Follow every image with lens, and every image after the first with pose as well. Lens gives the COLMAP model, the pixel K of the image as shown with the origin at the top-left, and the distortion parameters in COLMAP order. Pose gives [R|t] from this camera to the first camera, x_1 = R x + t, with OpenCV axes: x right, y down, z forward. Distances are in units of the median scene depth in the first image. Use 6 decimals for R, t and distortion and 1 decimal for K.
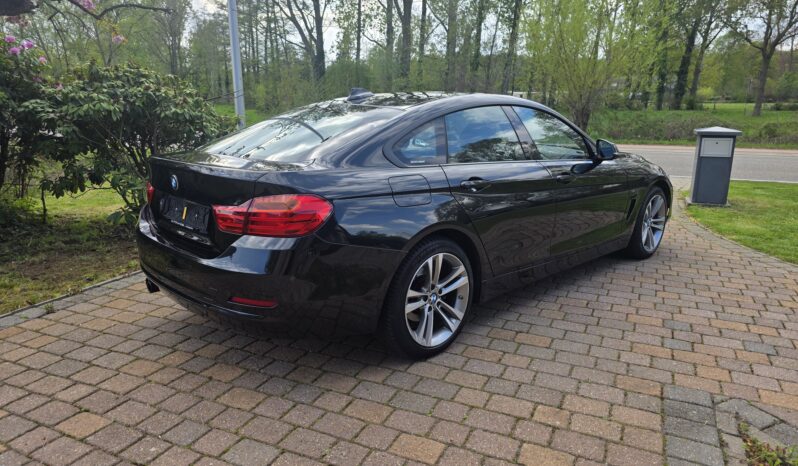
lens RADIAL K [[533.3, 0, 402.8], [0, 533.3, 235.0], [0, 0, 1]] dist [0.055348, -0.054459]
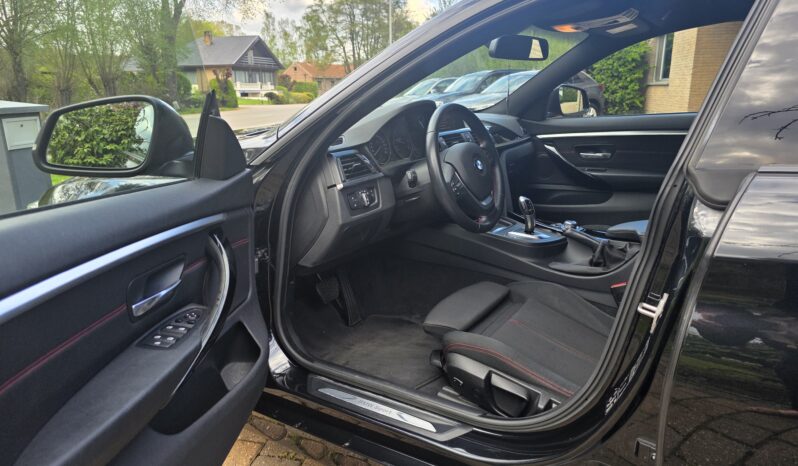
lens RADIAL K [[538.0, 0, 387.2], [0, 538.0, 228.9], [0, 0, 1]] dist [0.050103, -0.041935]
pose [[-0.208711, -0.249220, 0.945690, -0.301959], [0.248913, 0.921604, 0.297806, -0.318787], [-0.945771, 0.297550, -0.130314, 1.609190]]
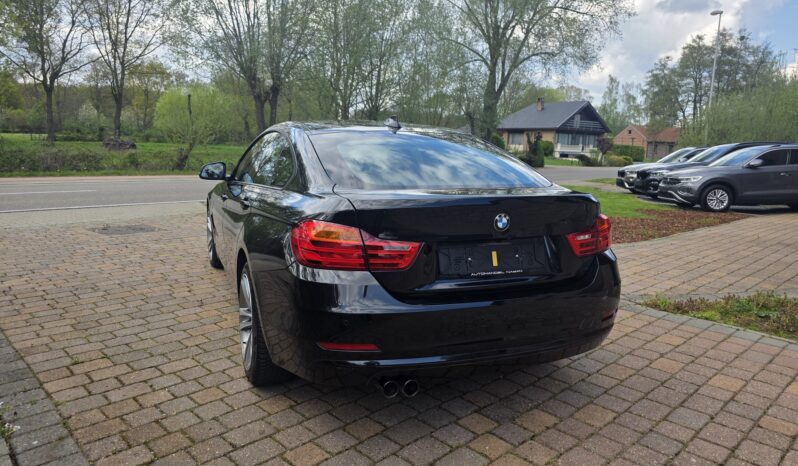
lens RADIAL K [[528.4, 0, 394.1], [0, 528.4, 229.6], [0, 0, 1]] dist [0.054536, -0.049702]
pose [[0.371258, -0.140591, 0.917824, -1.020956], [0.197718, 0.977771, 0.069797, -0.146068], [-0.907235, 0.155558, 0.390803, 0.687342]]
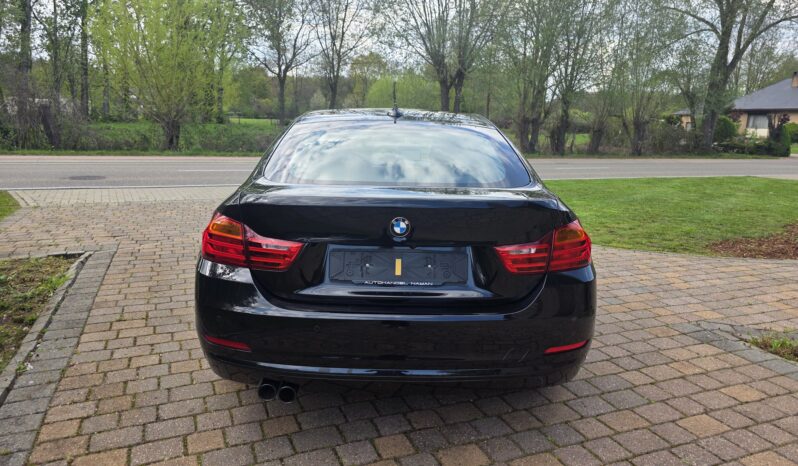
lens RADIAL K [[528.4, 0, 394.1], [0, 528.4, 229.6], [0, 0, 1]] dist [0.054536, -0.049702]
pose [[0.685601, -0.128187, 0.716603, -0.777390], [0.149565, 0.988178, 0.033672, -0.098882], [-0.712448, 0.084093, 0.696668, 0.419314]]
